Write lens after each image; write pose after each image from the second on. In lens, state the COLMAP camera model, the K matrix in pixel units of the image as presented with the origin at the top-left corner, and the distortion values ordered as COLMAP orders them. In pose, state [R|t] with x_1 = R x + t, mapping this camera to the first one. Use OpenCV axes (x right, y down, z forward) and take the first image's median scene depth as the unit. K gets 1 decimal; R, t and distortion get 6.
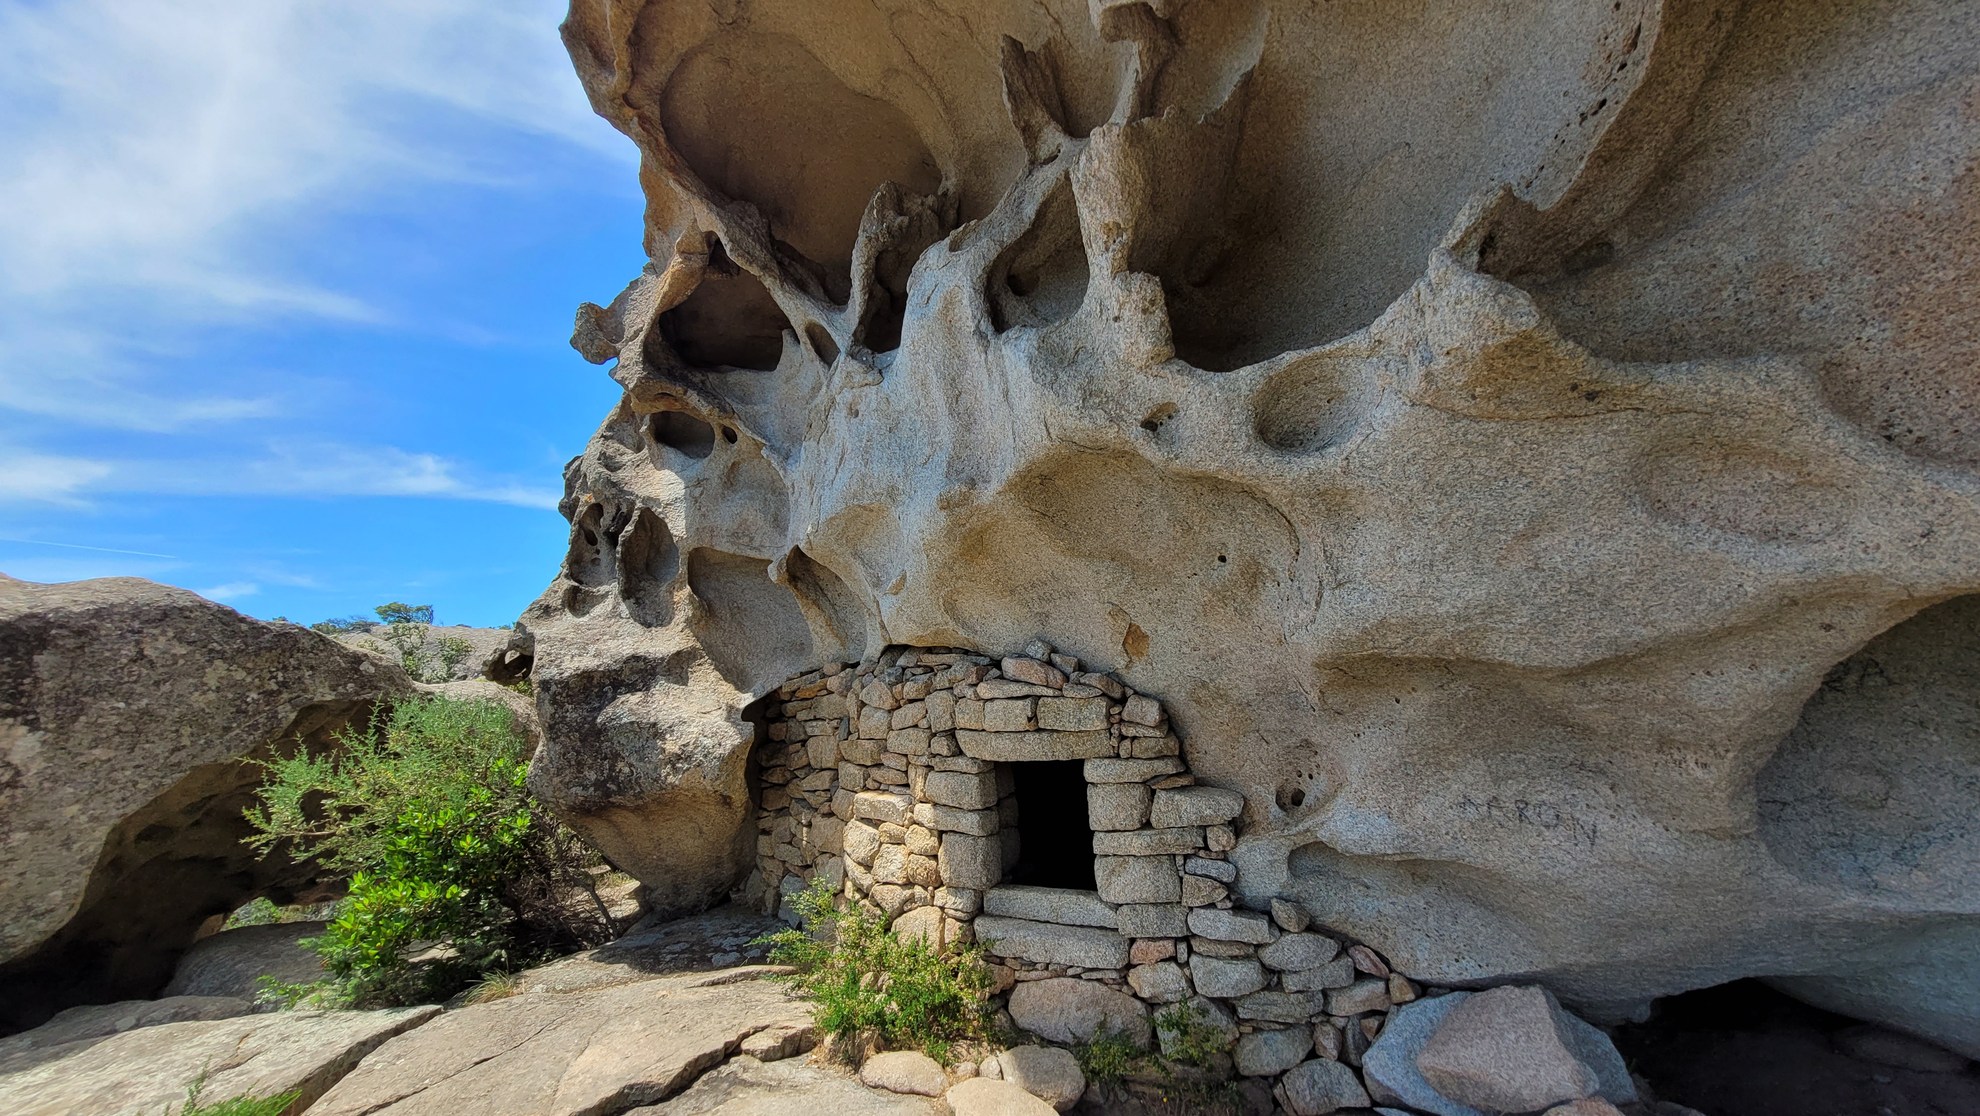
lens RADIAL K [[741.3, 0, 990.6], [0, 741.3, 564.6], [0, 0, 1]] dist [-0.002044, -0.000563]
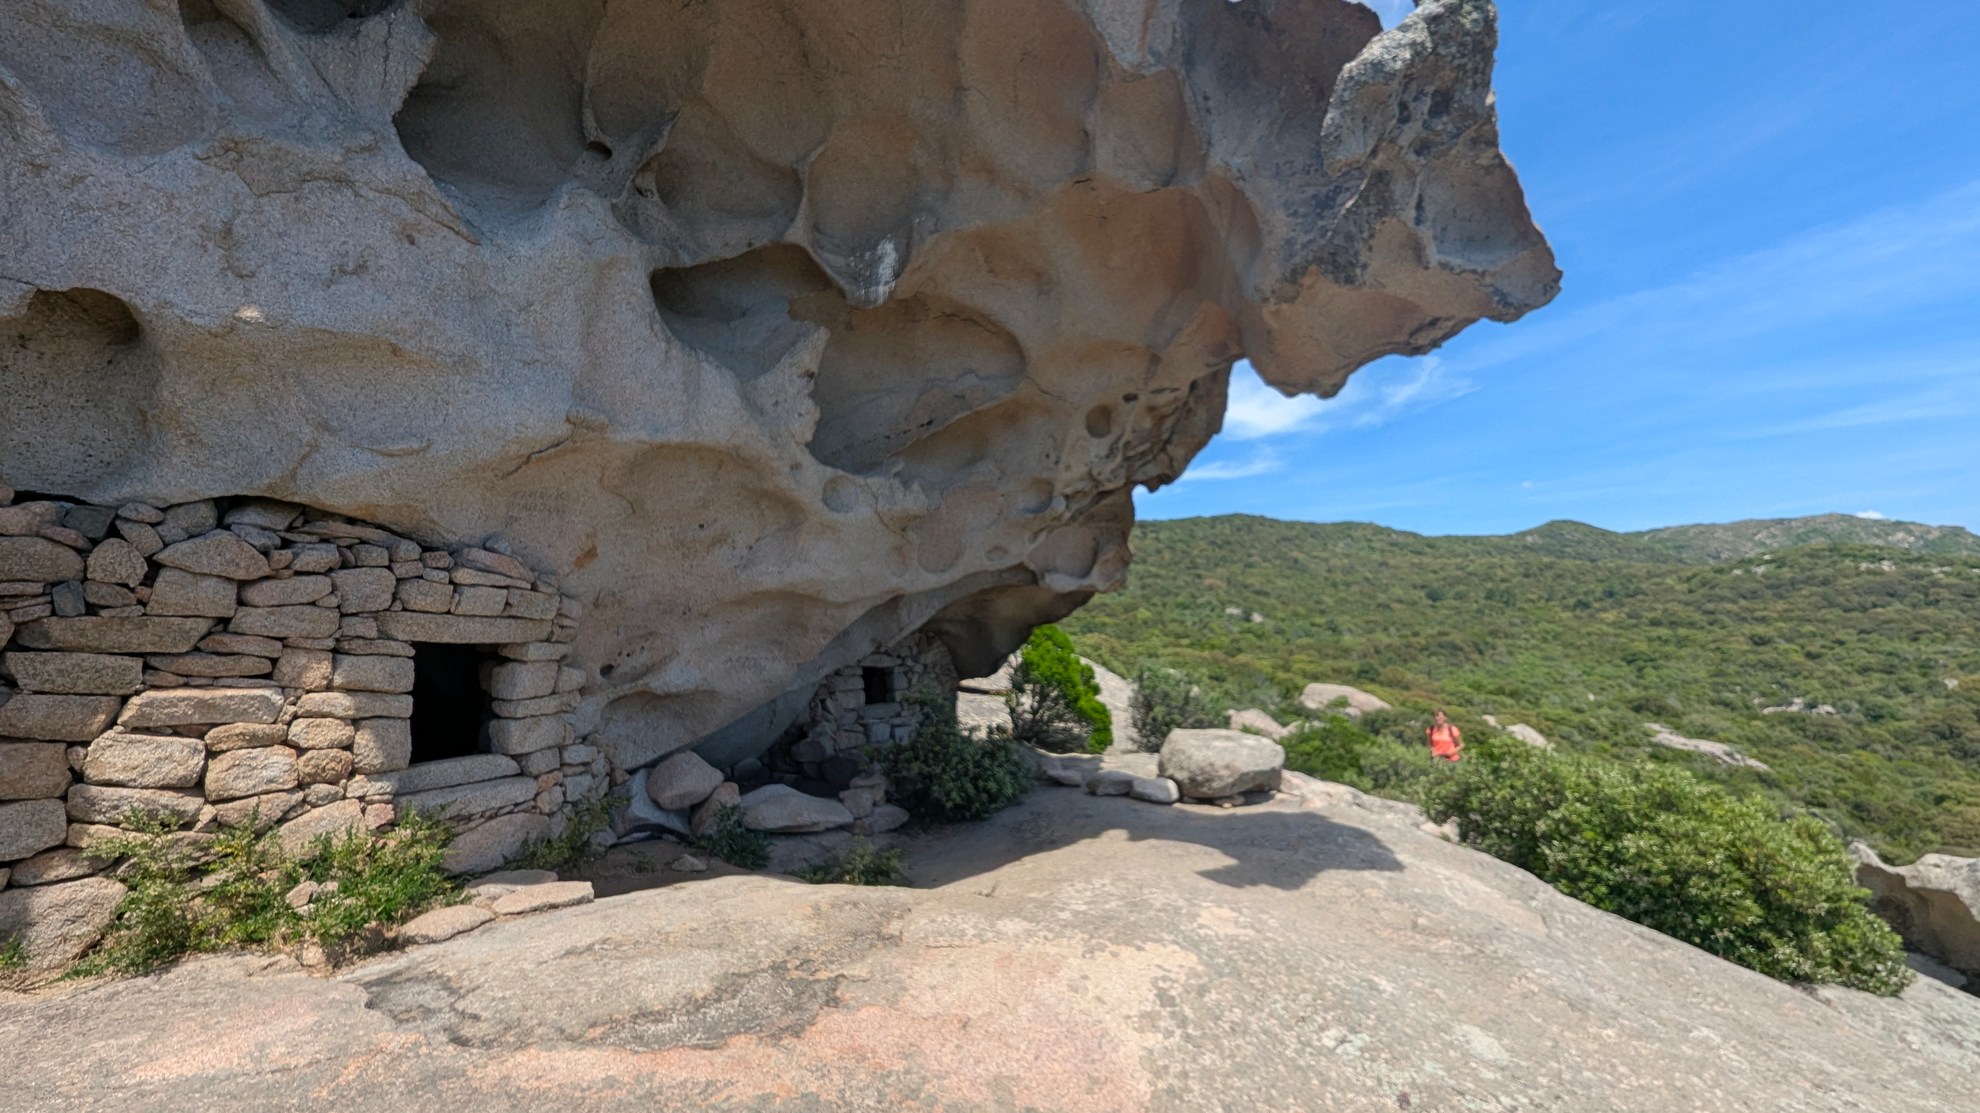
lens RADIAL K [[783.0, 0, 990.0], [0, 783.0, 556.5], [0, 0, 1]] dist [-0.000922, -0.000256]
pose [[-0.180895, 0.150894, 0.971858, -0.954207], [-0.182100, 0.965936, -0.183869, 0.164703], [-0.966497, -0.210237, -0.147255, 0.352458]]
